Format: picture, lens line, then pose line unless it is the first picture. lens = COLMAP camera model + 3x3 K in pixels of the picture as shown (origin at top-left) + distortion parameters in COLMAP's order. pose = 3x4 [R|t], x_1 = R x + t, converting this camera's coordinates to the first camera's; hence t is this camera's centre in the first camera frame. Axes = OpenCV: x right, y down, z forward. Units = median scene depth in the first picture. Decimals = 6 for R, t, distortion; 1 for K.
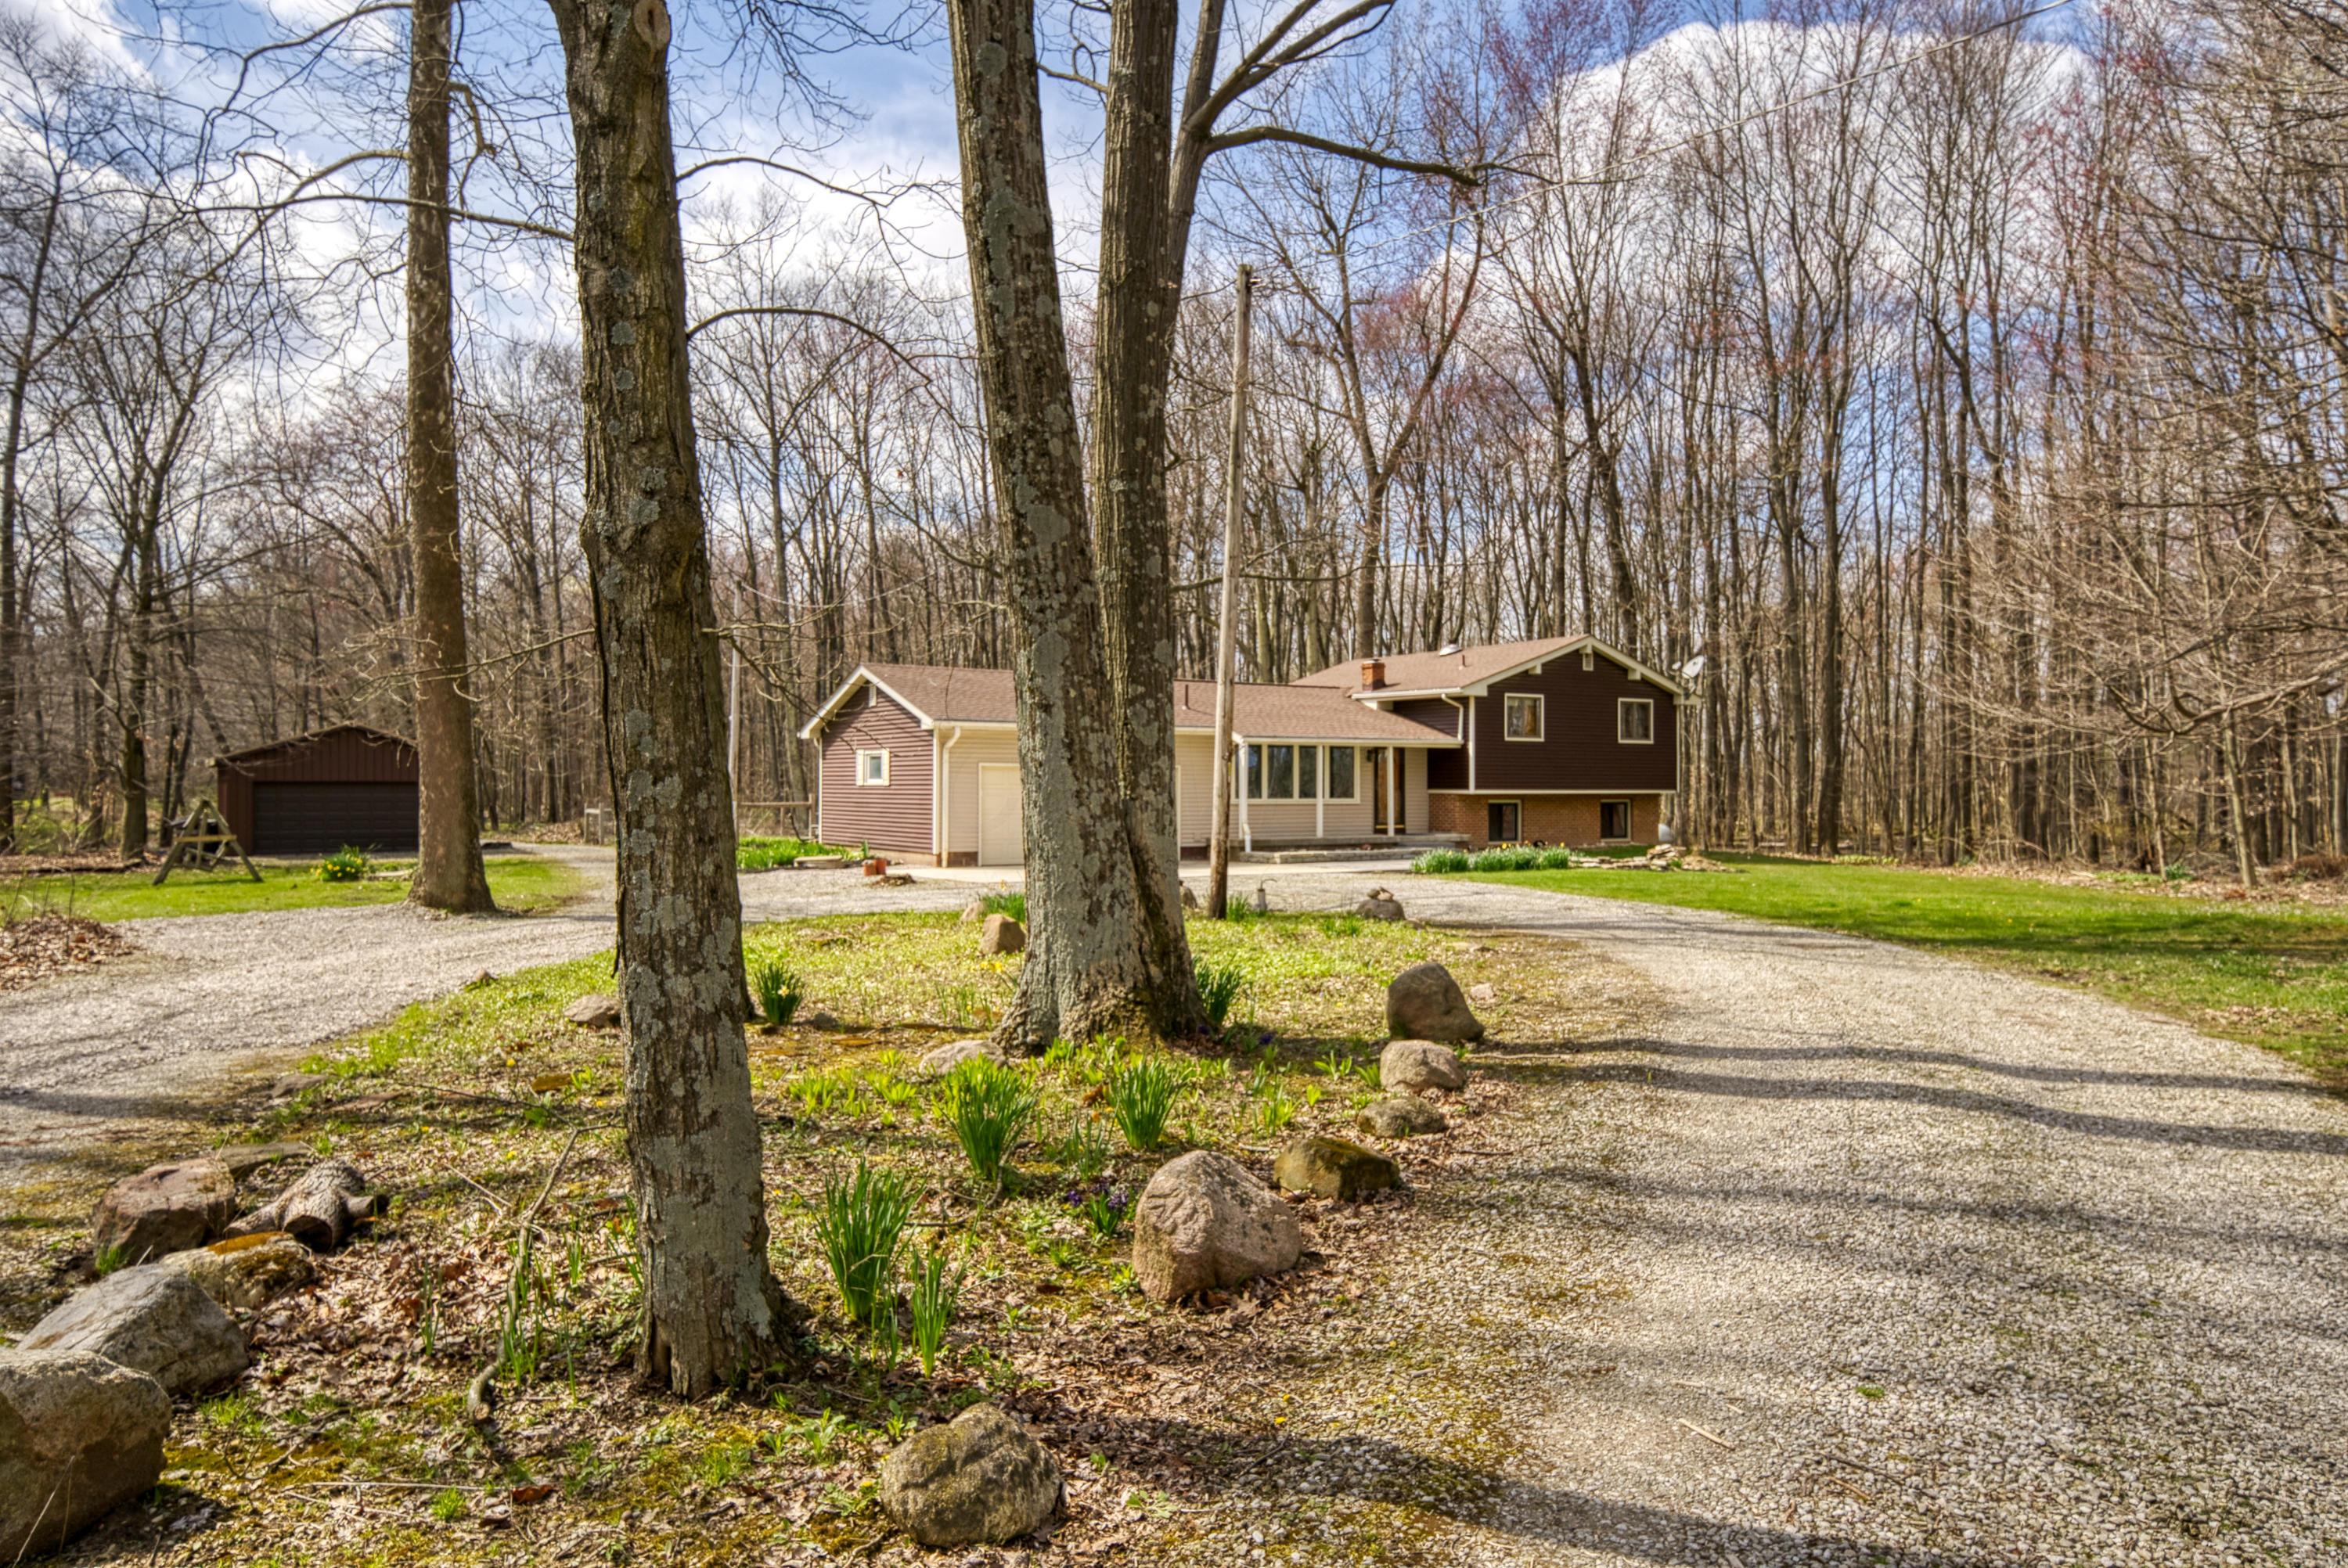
lens RADIAL K [[1588.2, 0, 1178.5], [0, 1588.2, 781.9], [0, 0, 1]] dist [0.009674, 0.001266]
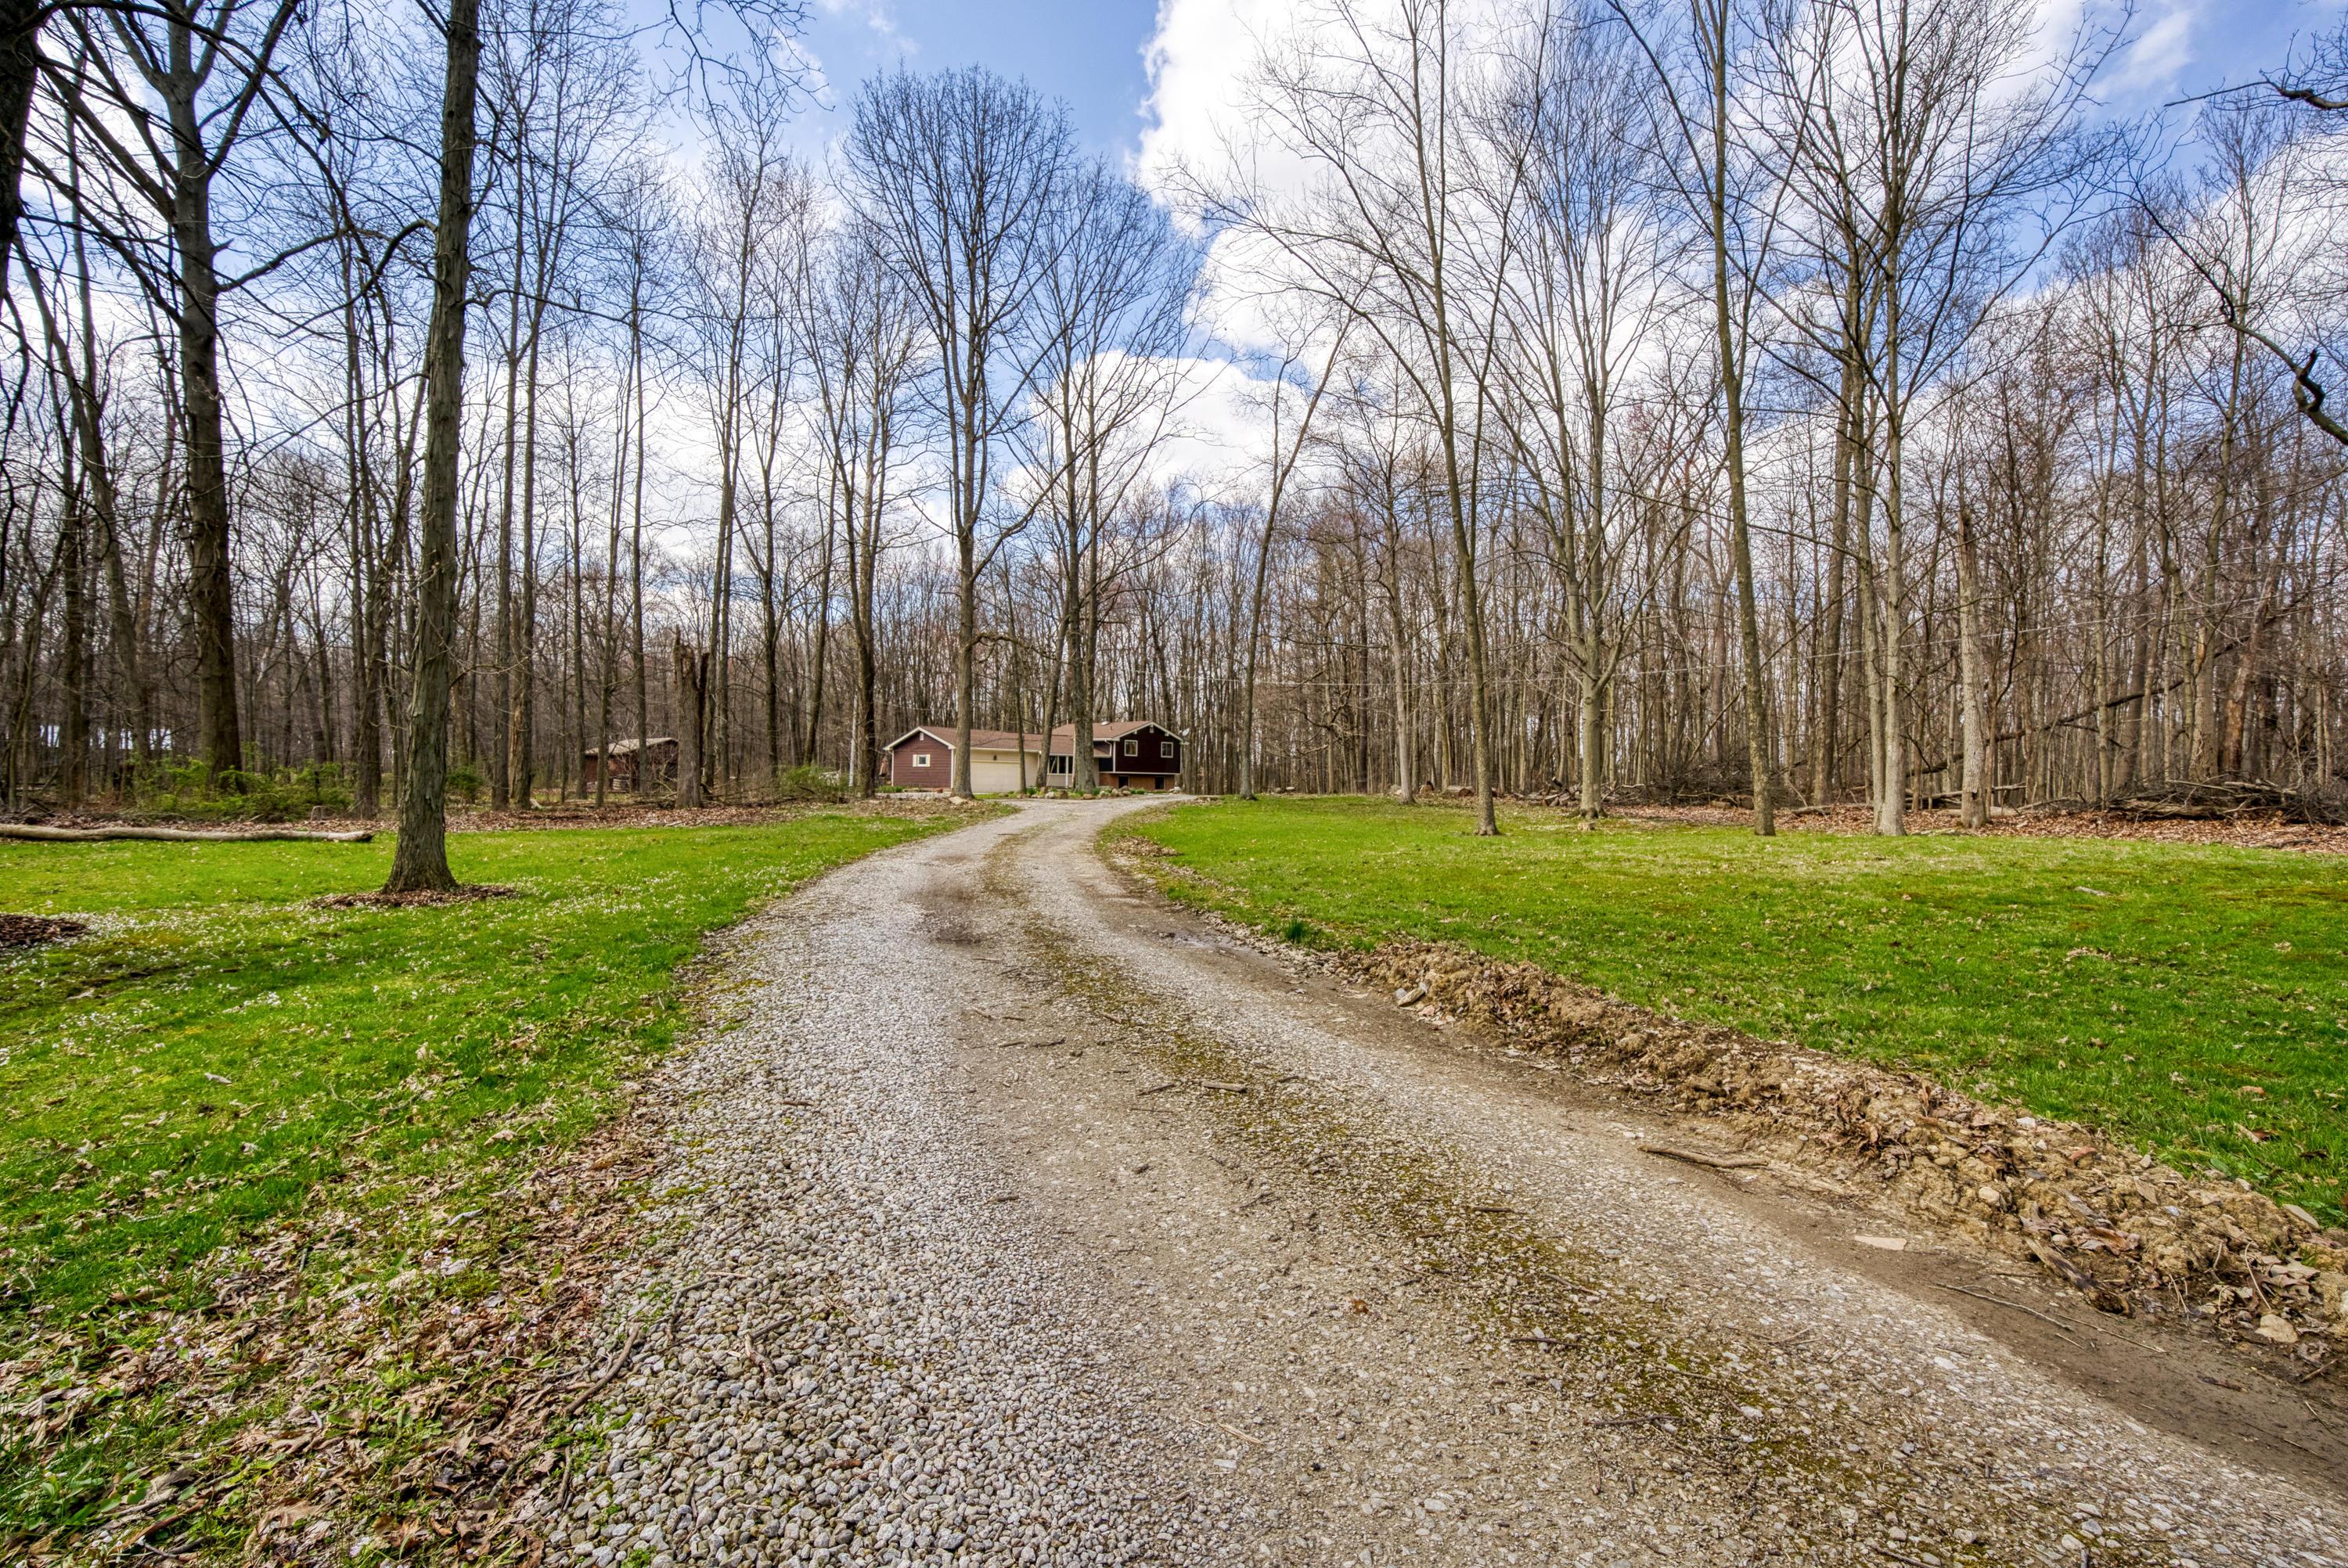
lens RADIAL K [[1055.5, 0, 1174.8], [0, 1055.5, 780.3], [0, 0, 1]] dist [0.009901, 0.002905]
pose [[0.963850, 0.012349, 0.266161, -0.243816], [-0.012290, 0.999923, -0.001888, 0.024418], [-0.266164, -0.001451, 0.963927, -0.988485]]
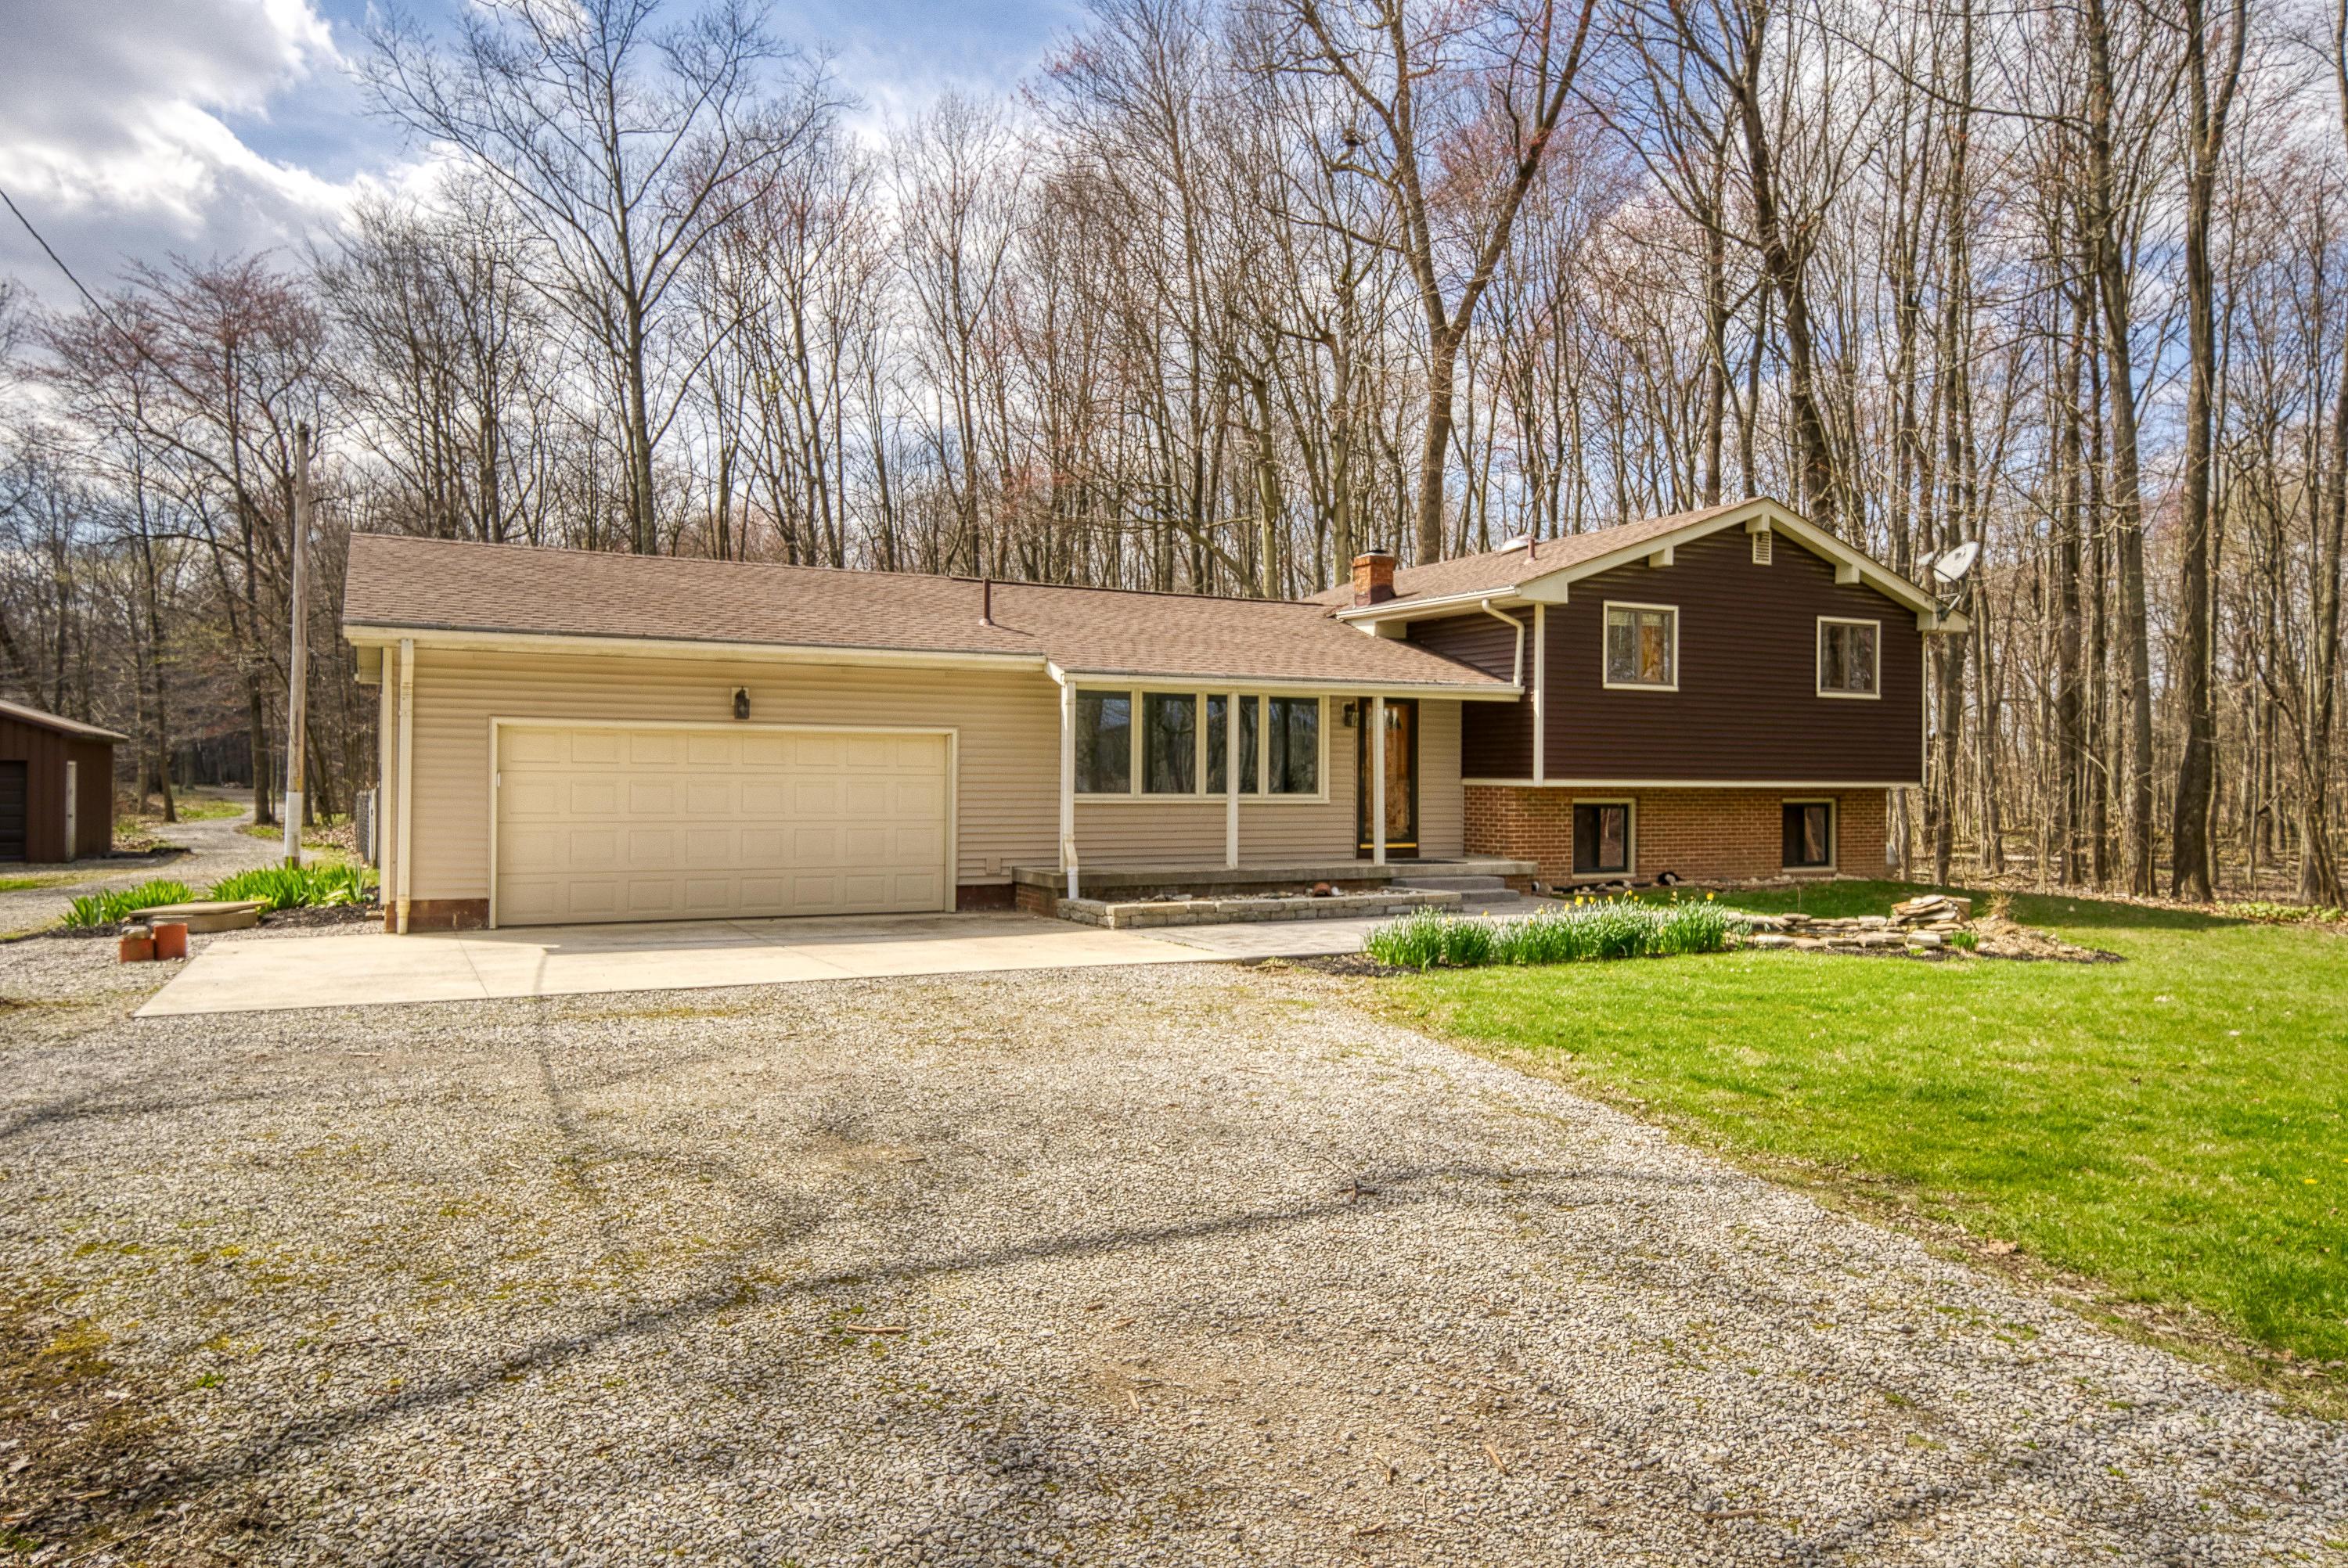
lens RADIAL K [[1588.2, 0, 1171.1], [0, 1588.2, 781.3], [0, 0, 1]] dist [0.009674, 0.001266]
pose [[0.995644, 0.004857, -0.093114, 0.110557], [-0.004420, 0.999978, 0.004902, 0.003553], [0.093136, -0.004469, 0.995643, 0.452000]]
